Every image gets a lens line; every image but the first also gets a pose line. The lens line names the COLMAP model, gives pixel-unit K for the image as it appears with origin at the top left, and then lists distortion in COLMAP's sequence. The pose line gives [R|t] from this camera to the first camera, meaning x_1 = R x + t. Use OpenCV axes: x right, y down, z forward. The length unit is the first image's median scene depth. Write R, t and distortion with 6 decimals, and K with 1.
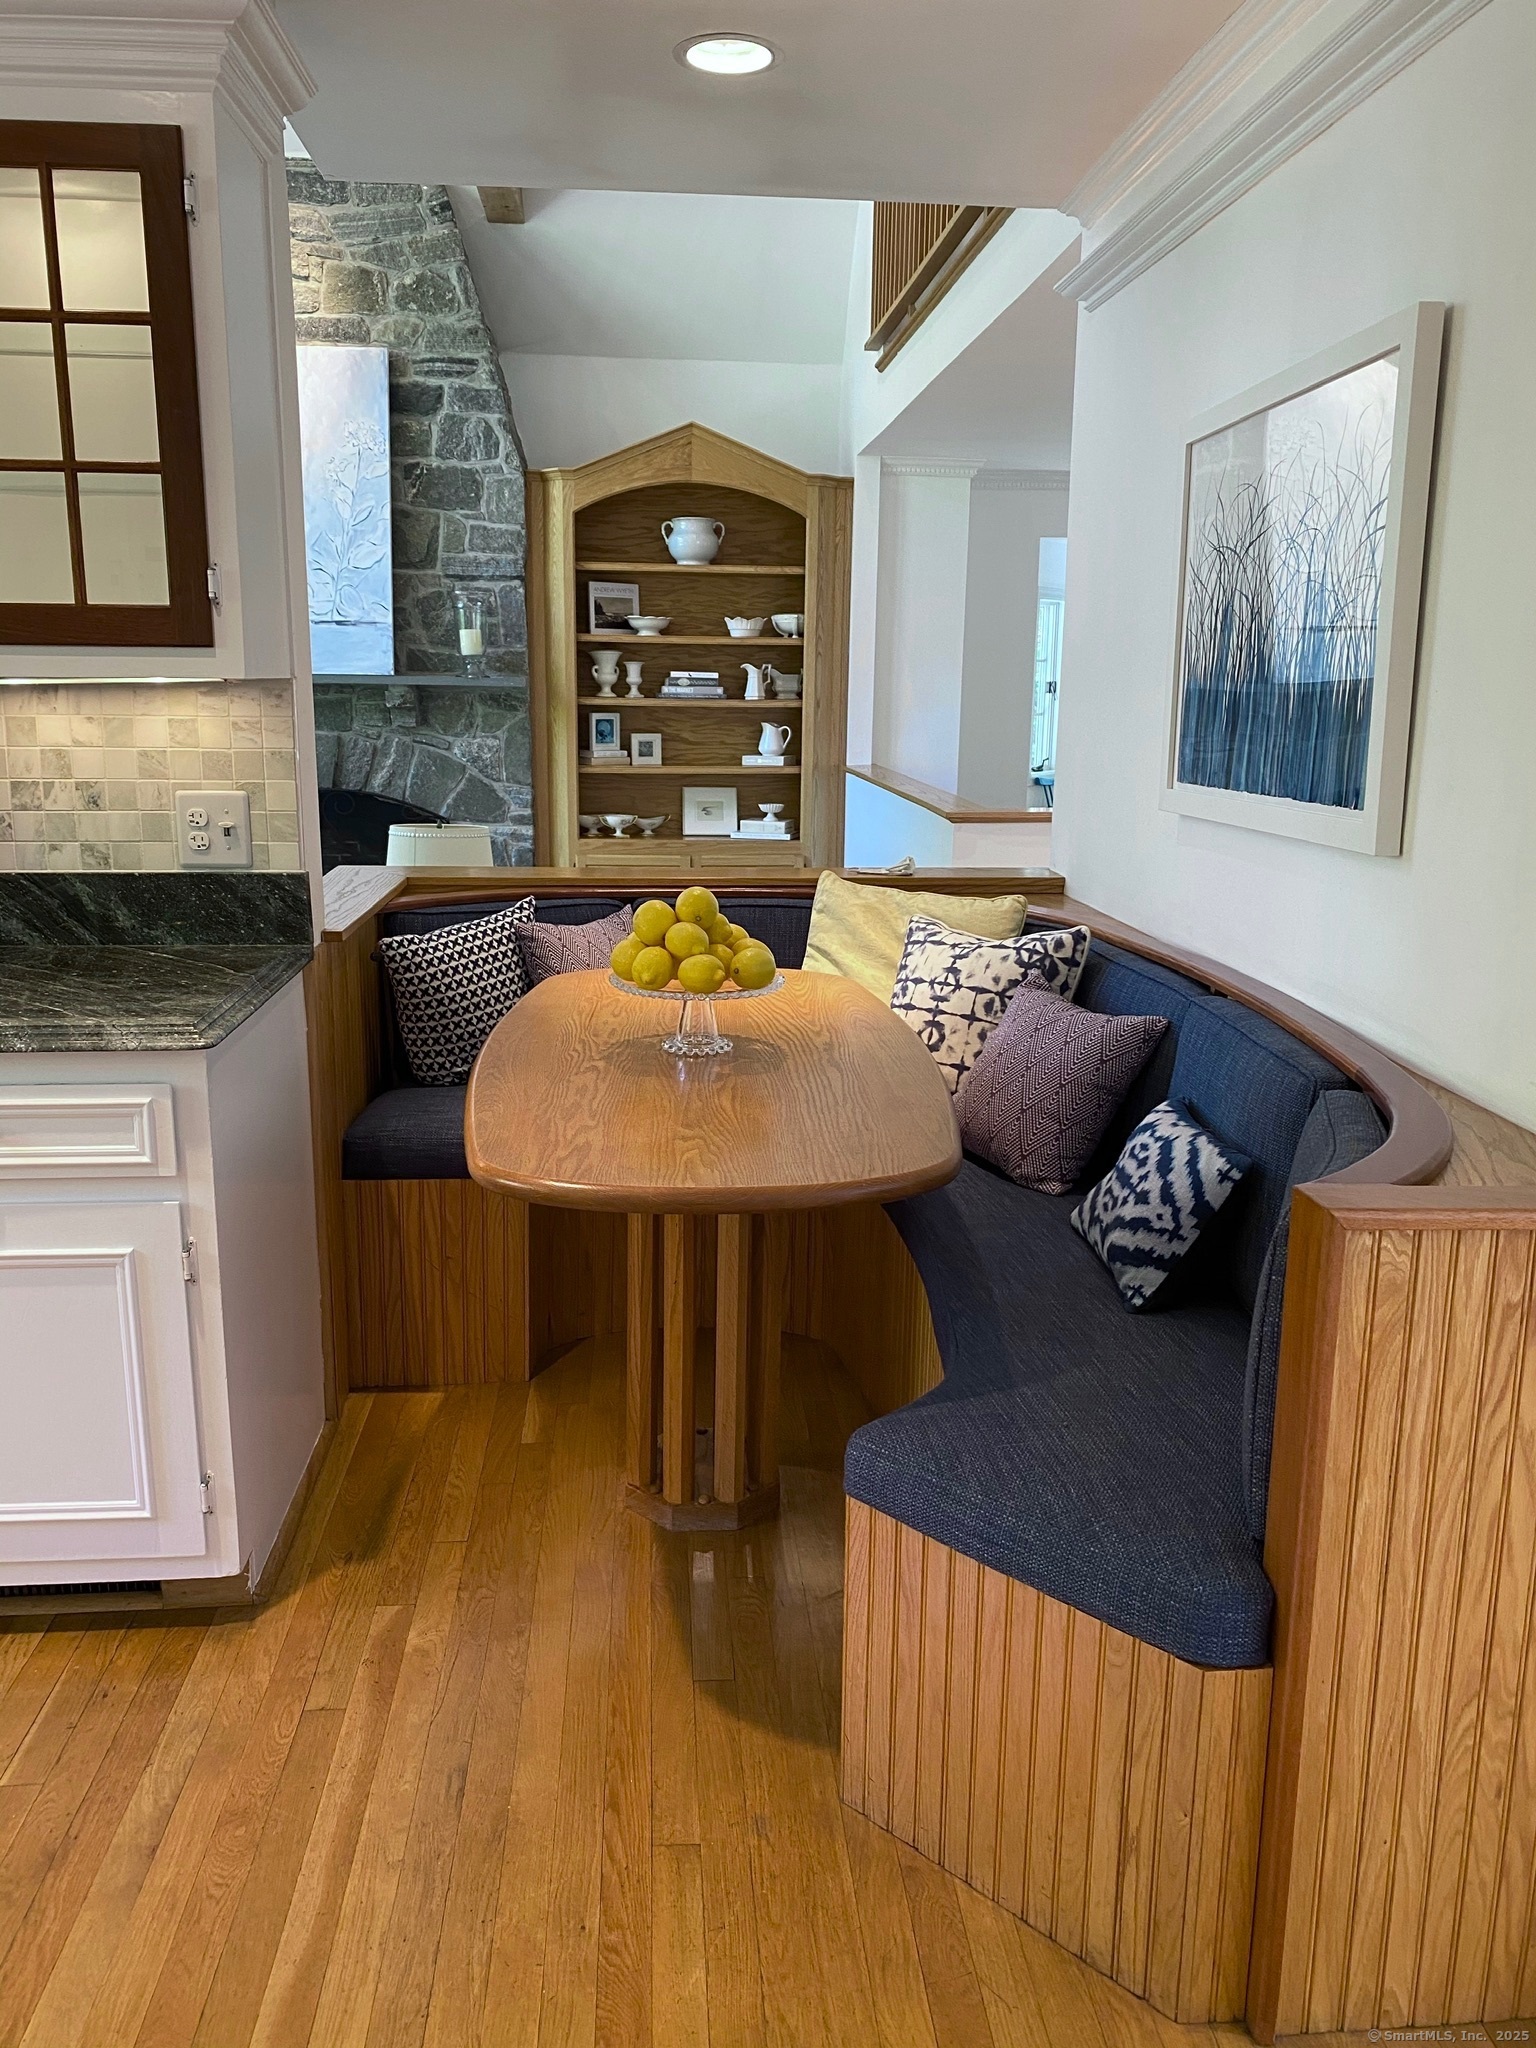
lens RADIAL K [[1562.1, 0, 802.1], [0, 1562.1, 1012.1], [0, 0, 1]] dist [0.020331, -0.059283]
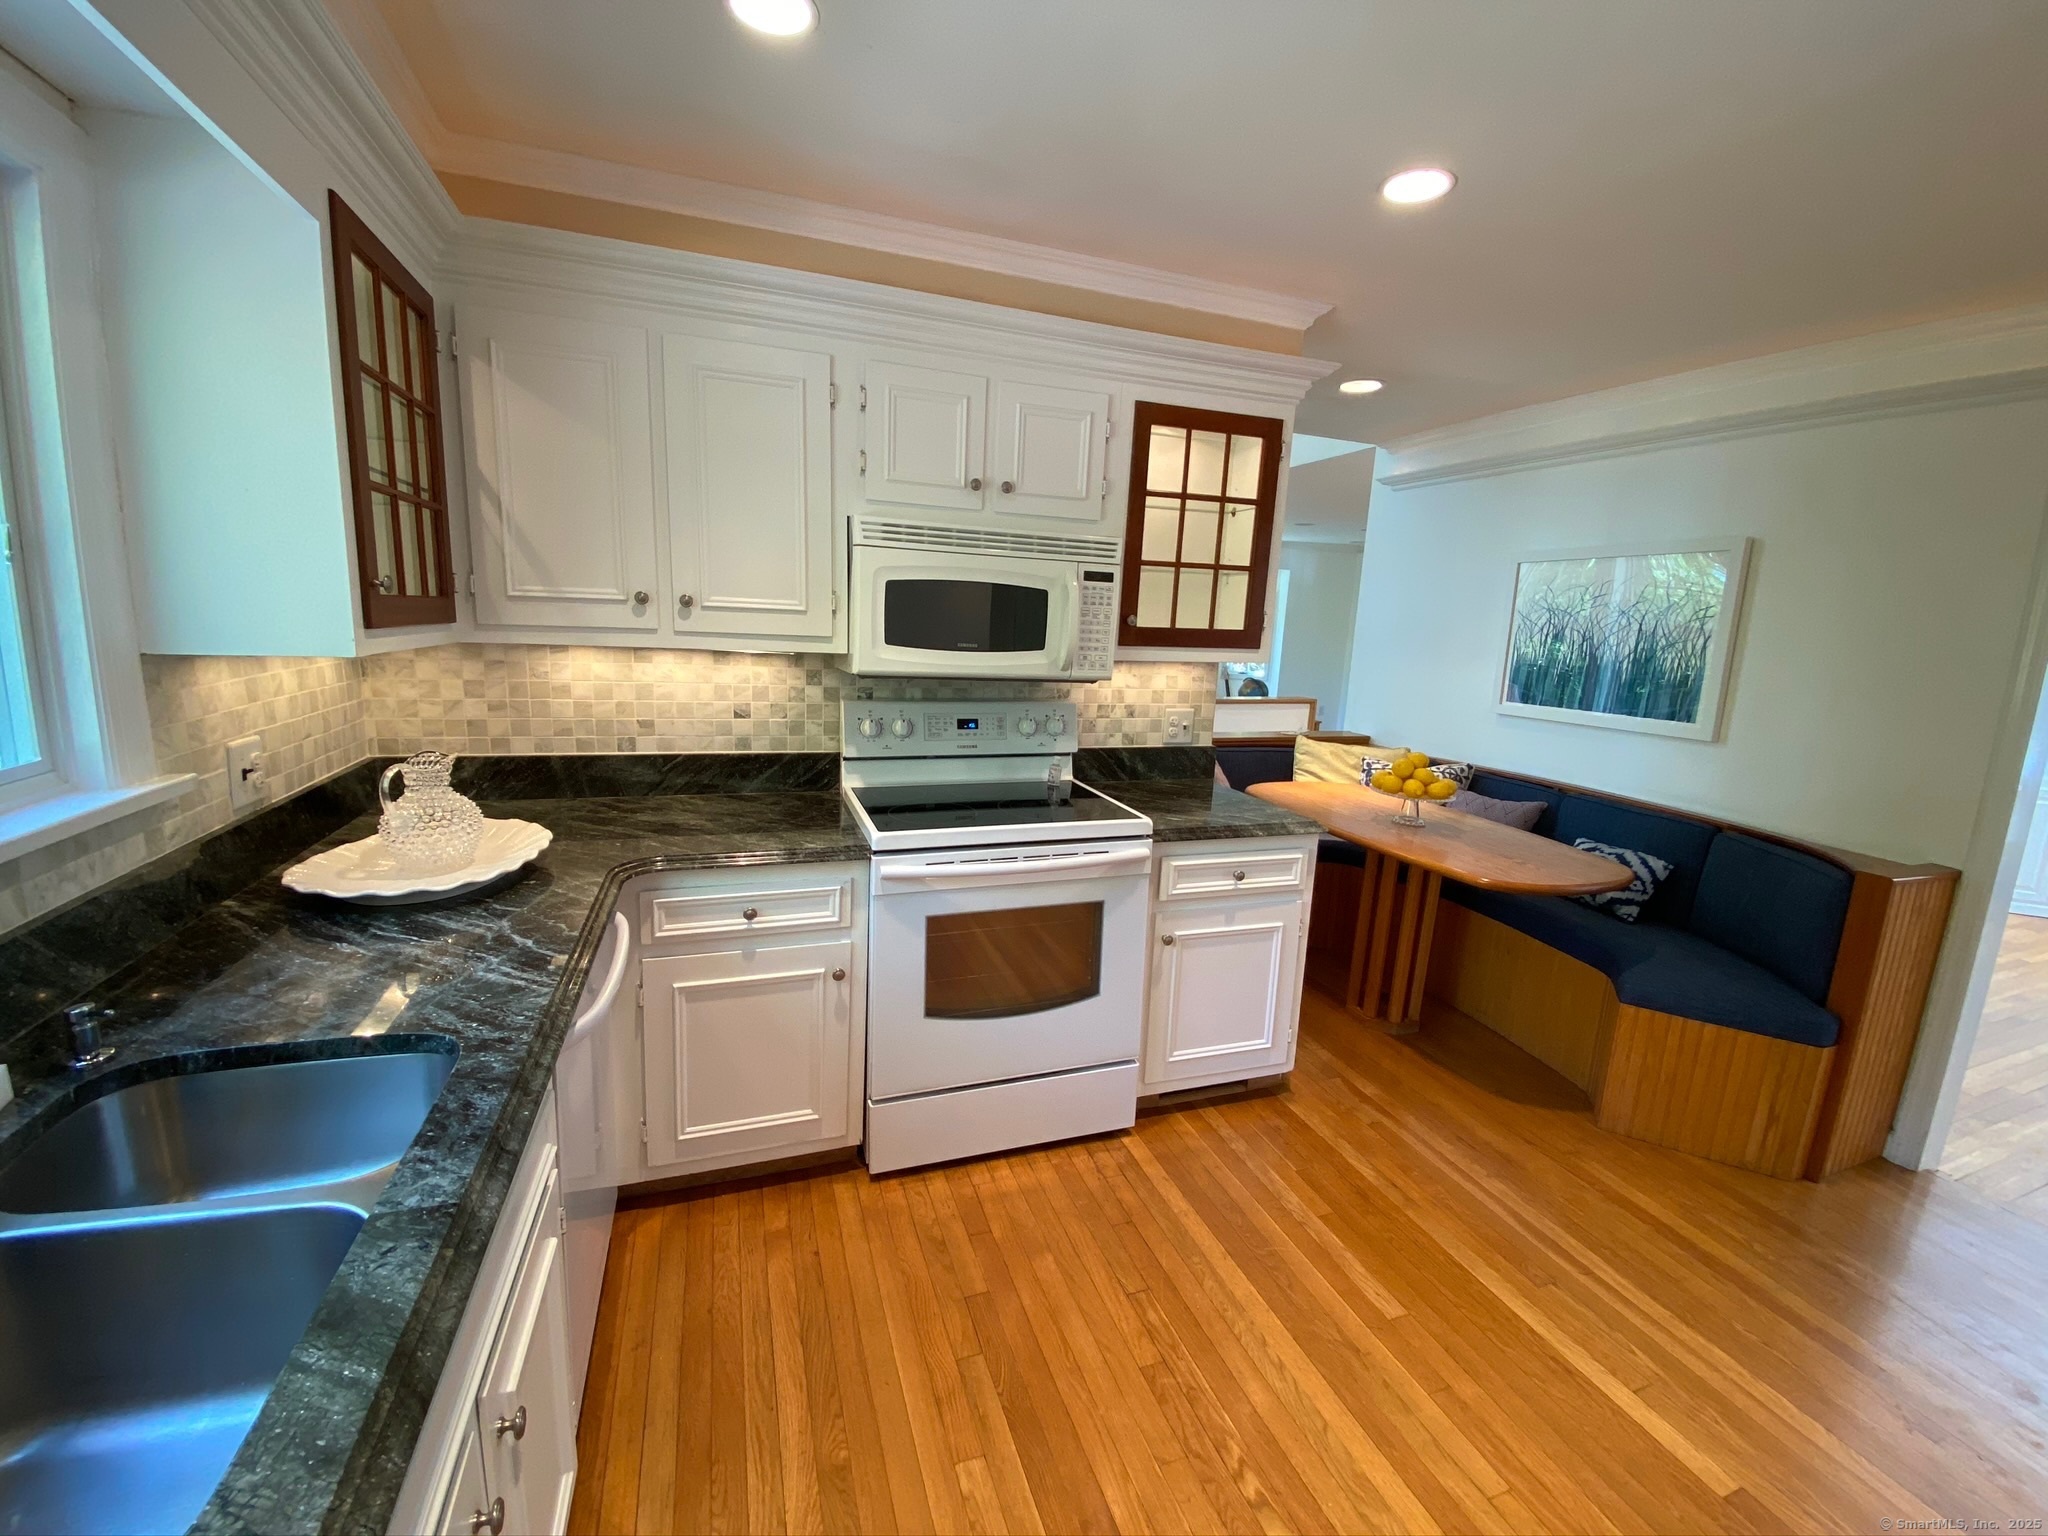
lens RADIAL K [[825.5, 0, 1004.0], [0, 825.5, 761.4], [0, 0, 1]] dist [-0.005432, -0.008296]
pose [[0.971820, -0.015770, 0.235194, -0.879986], [0.021138, 0.999570, -0.020319, -0.051541], [-0.234773, 0.024718, 0.971736, -0.037002]]
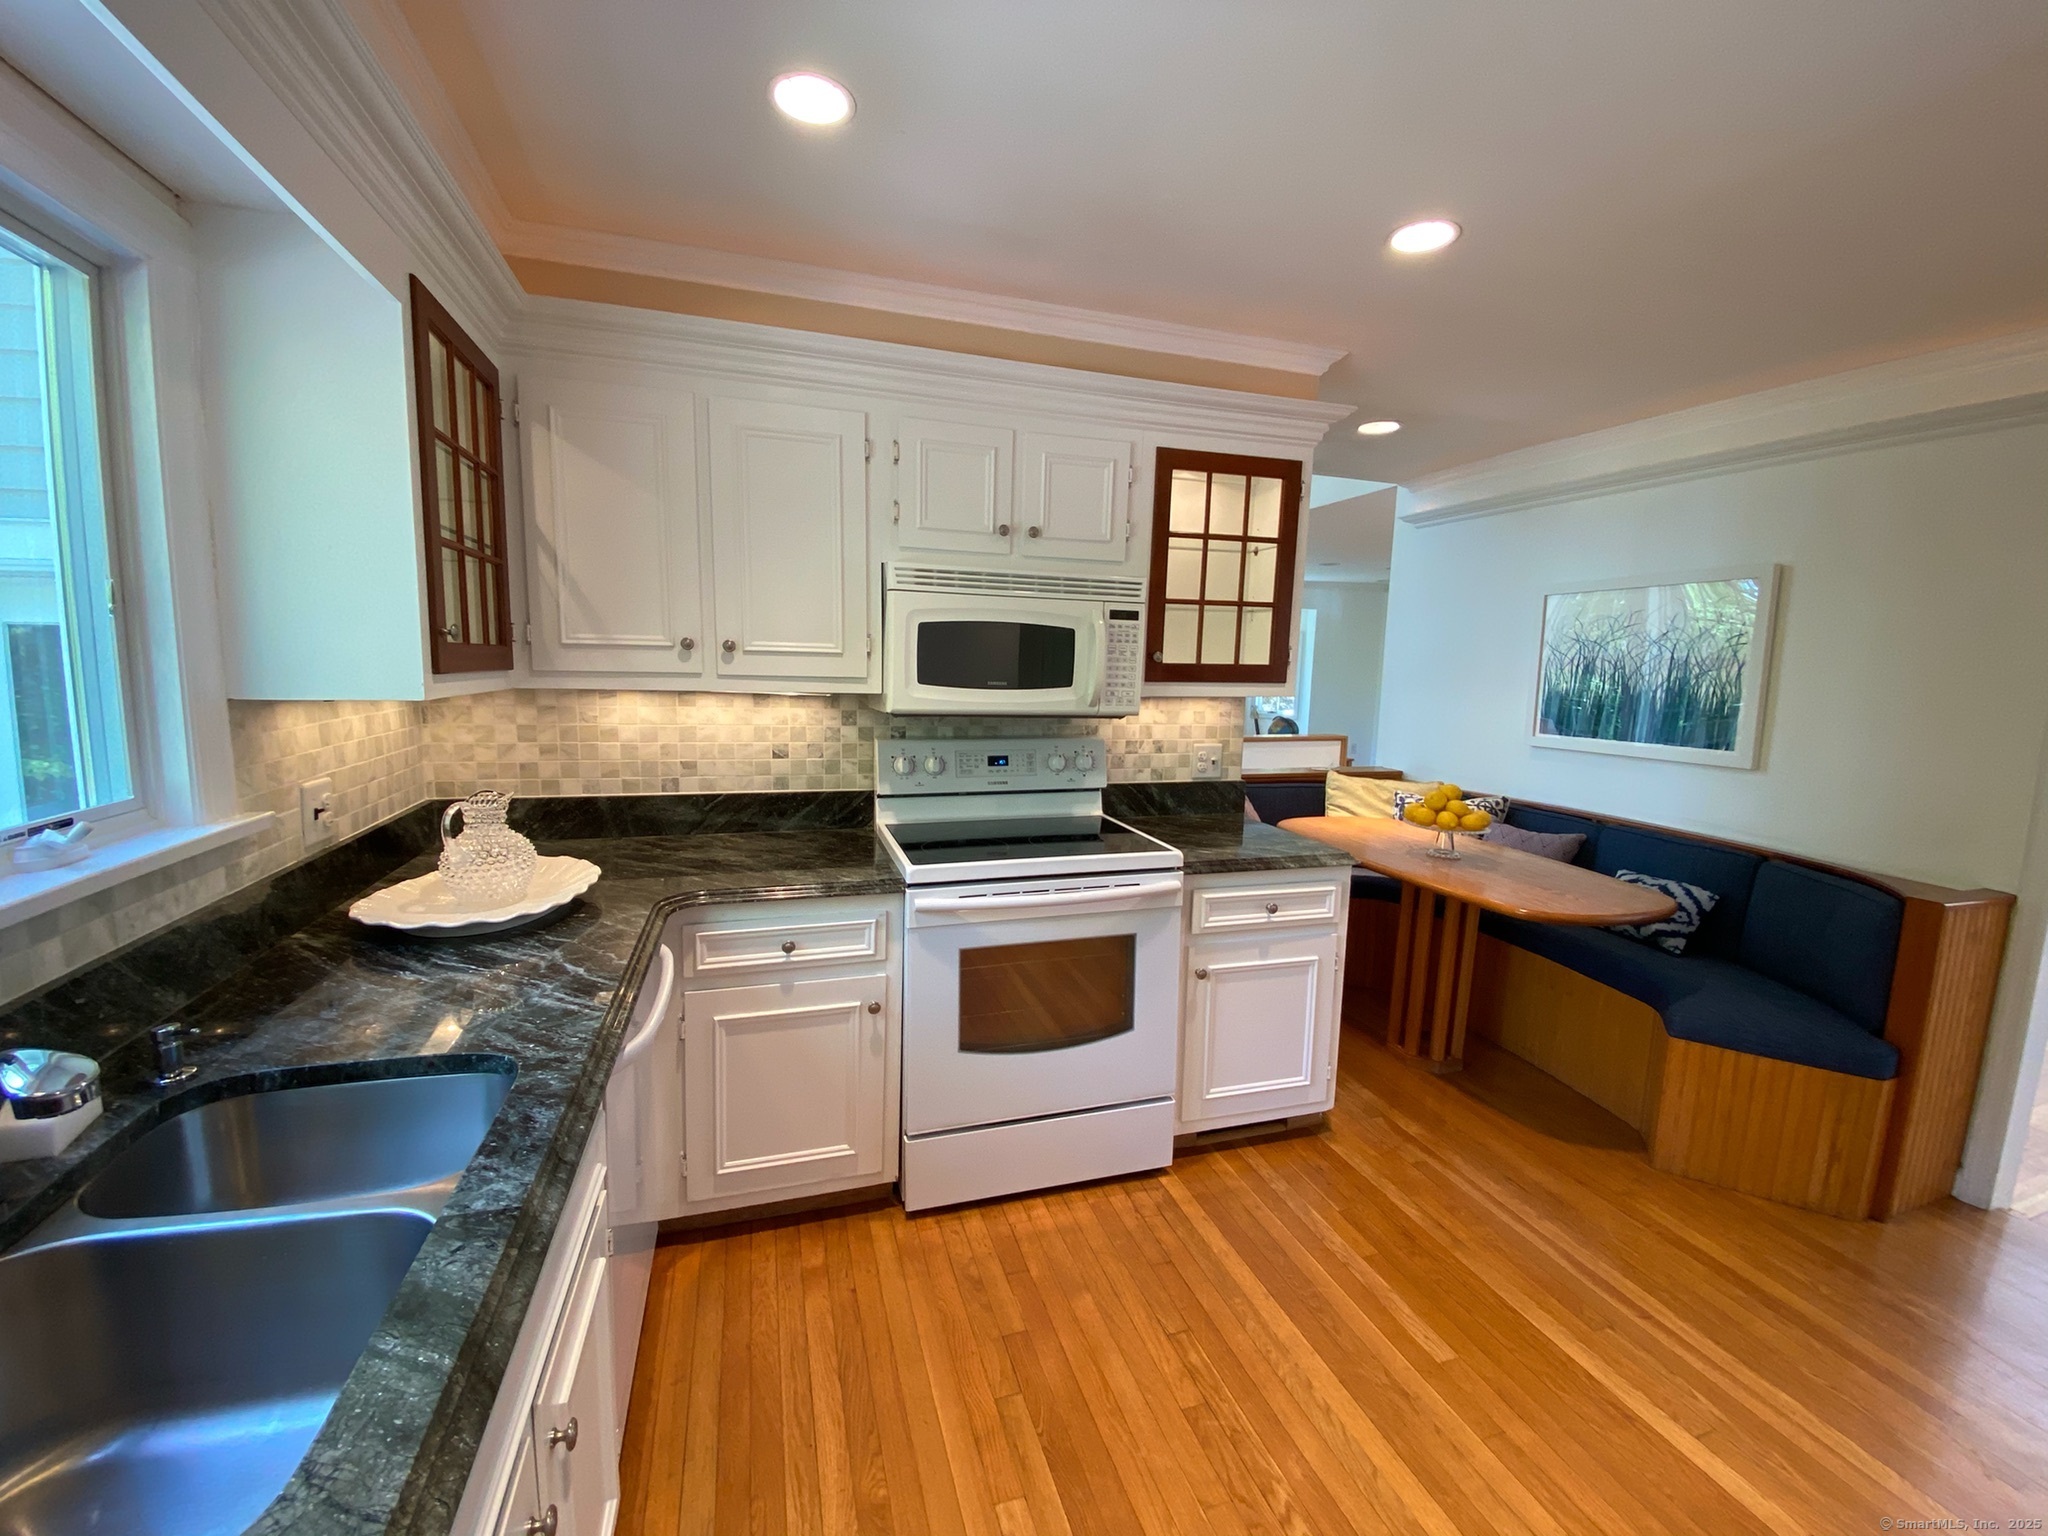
lens RADIAL K [[825.5, 0, 1003.8], [0, 825.5, 760.0], [0, 0, 1]] dist [-0.005432, -0.008296]
pose [[0.979608, -0.015875, 0.200293, -0.885045], [0.031913, 0.996512, -0.077101, -0.040657], [-0.198370, 0.081920, 0.976698, -0.054708]]
